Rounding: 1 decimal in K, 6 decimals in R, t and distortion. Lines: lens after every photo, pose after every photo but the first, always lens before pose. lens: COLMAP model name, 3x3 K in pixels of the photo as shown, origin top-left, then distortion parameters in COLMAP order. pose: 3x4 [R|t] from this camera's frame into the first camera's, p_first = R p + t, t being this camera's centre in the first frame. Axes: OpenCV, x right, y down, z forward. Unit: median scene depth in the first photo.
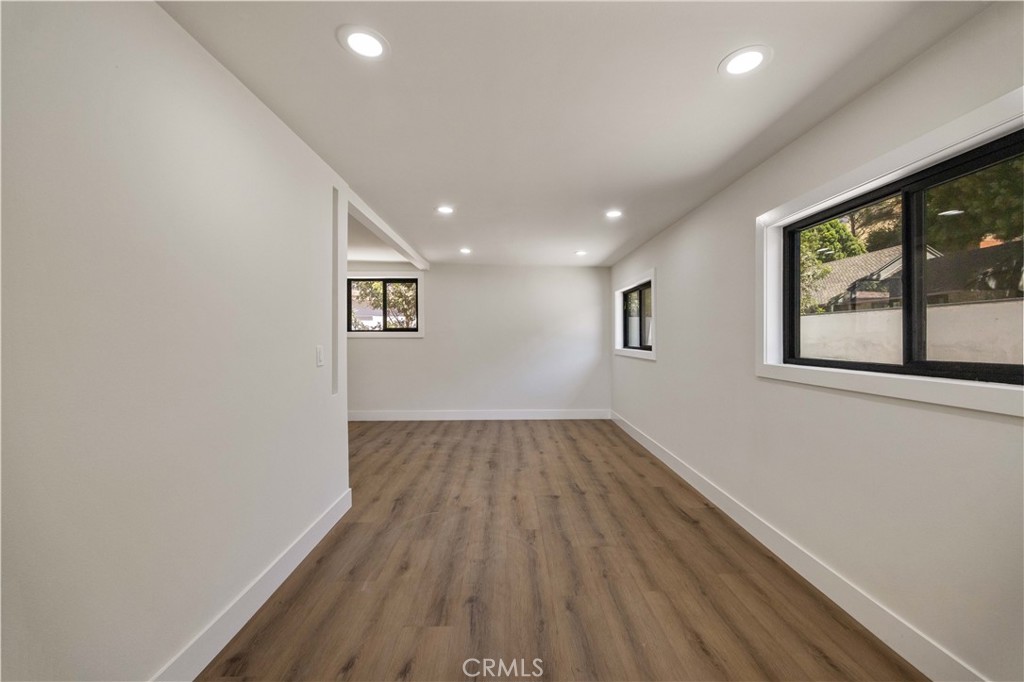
lens RADIAL K [[390.2, 0, 512.0], [0, 390.2, 341.0], [0, 0, 1]] dist [-0.001466, -0.000421]
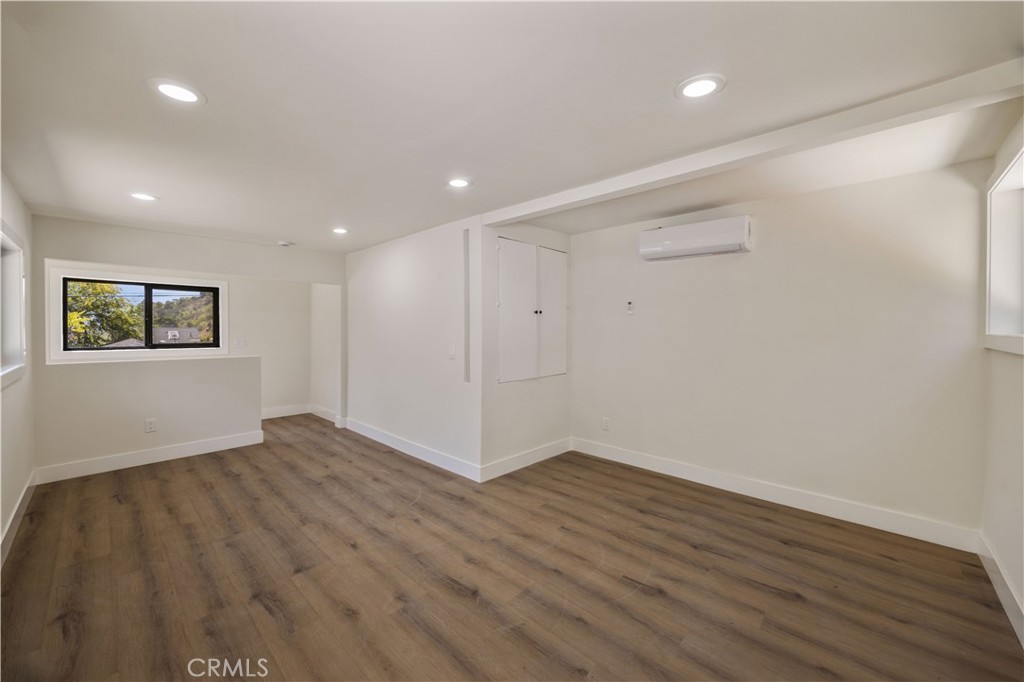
lens RADIAL K [[390.2, 0, 512.0], [0, 390.2, 341.0], [0, 0, 1]] dist [-0.001466, -0.000421]
pose [[-0.696131, 0.022238, -0.717571, 0.396397], [-0.008542, 0.999193, 0.039252, -0.061256], [0.717864, 0.033454, -0.695379, 2.029813]]
